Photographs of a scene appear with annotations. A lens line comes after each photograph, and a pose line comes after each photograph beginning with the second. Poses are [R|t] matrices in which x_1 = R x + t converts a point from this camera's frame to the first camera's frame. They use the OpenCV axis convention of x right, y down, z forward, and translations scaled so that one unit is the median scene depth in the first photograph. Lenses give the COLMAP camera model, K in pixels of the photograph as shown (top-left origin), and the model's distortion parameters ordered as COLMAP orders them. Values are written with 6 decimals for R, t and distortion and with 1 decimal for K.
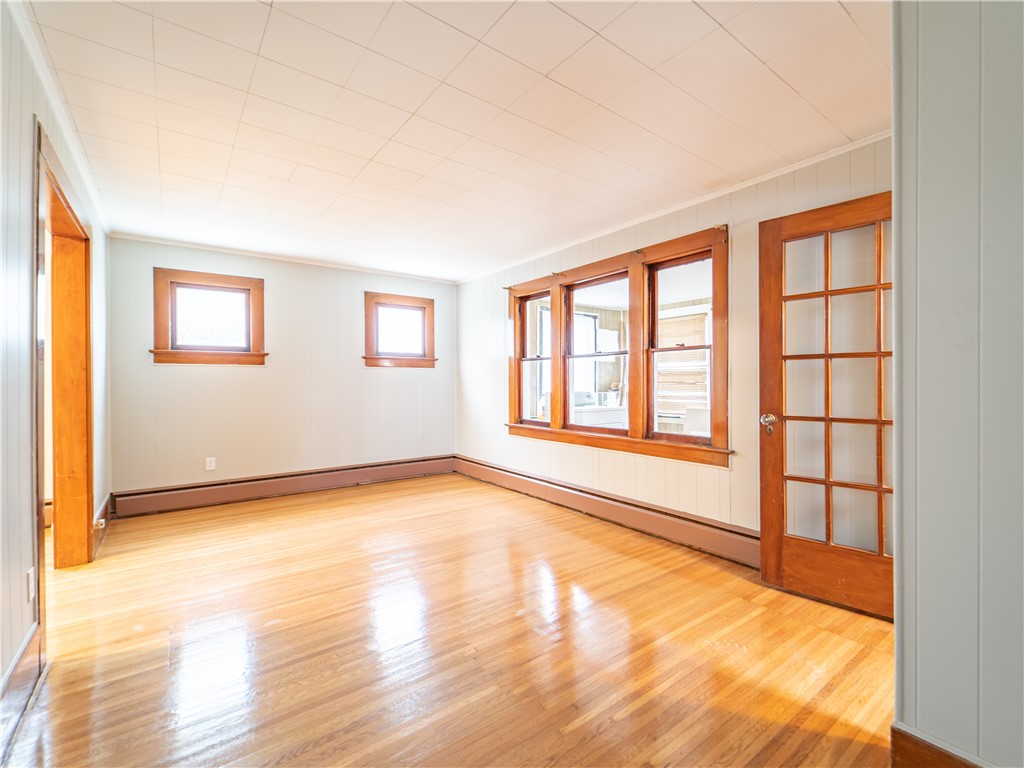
lens RADIAL K [[461.2, 0, 516.9], [0, 461.2, 379.2], [0, 0, 1]] dist [0.004984, -0.000765]
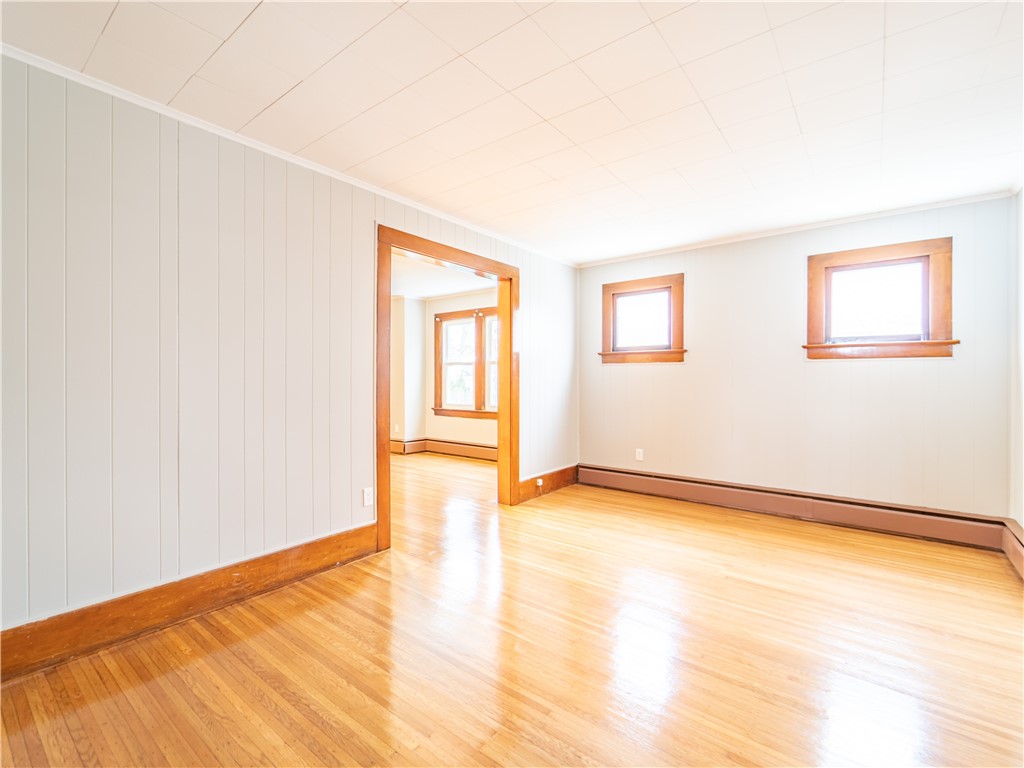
lens RADIAL K [[461.2, 0, 509.9], [0, 461.2, 376.6], [0, 0, 1]] dist [0.004984, -0.000765]
pose [[0.256357, 0.004412, -0.966572, 0.327808], [0.004426, 0.999974, 0.005739, -0.008461], [0.966572, -0.005749, 0.256331, 0.456439]]
